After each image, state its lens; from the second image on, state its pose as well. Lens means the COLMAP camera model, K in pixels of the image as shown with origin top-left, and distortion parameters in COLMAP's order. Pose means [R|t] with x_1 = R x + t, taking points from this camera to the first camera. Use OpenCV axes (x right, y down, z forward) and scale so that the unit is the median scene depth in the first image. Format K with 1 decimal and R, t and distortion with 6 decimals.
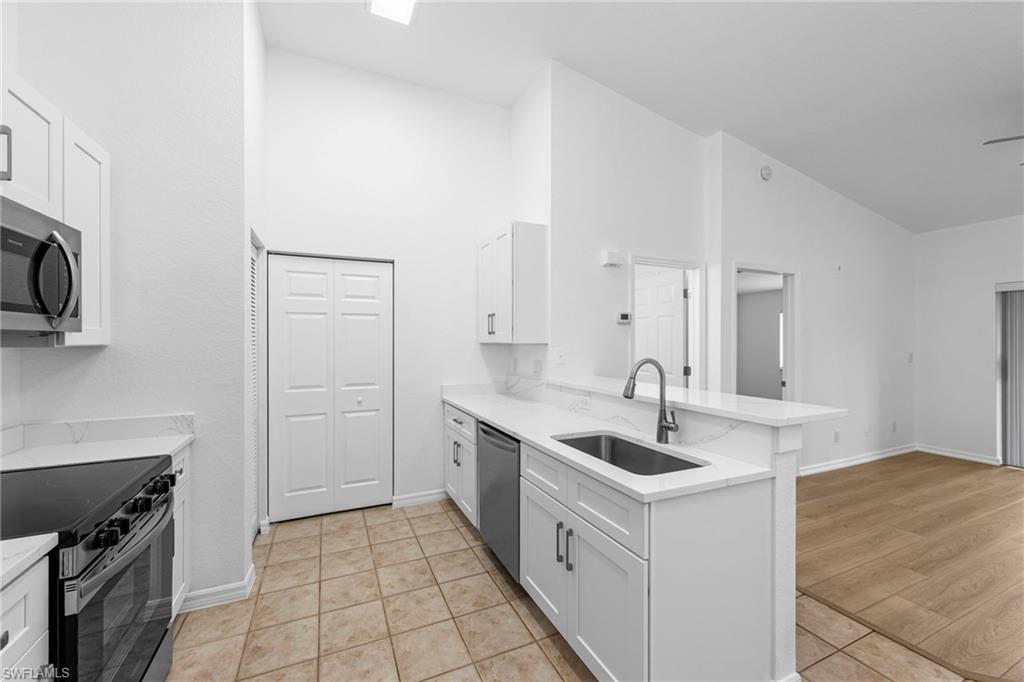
lens RADIAL K [[400.5, 0, 508.3], [0, 400.5, 343.1], [0, 0, 1]] dist [0.000826, 0.000124]
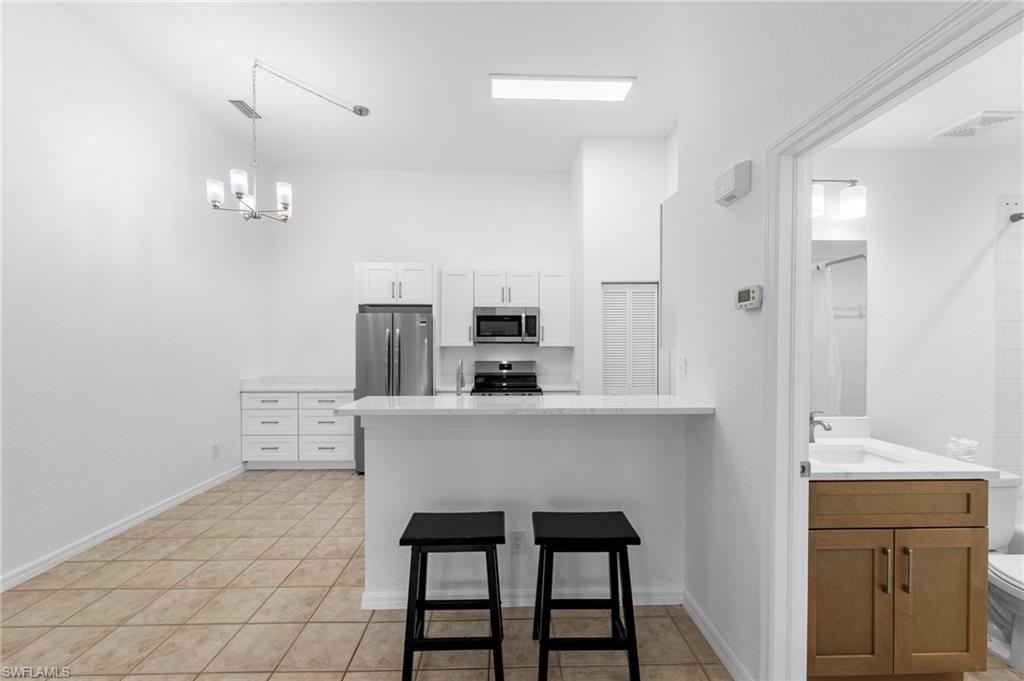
lens RADIAL K [[409.1, 0, 509.9], [0, 409.1, 346.6], [0, 0, 1]] dist [-0.001224, 0.000009]
pose [[-0.391240, 0.006137, -0.920268, 0.990154], [-0.005997, 0.999940, 0.009218, -0.010411], [0.920269, 0.009125, -0.391179, 1.097235]]
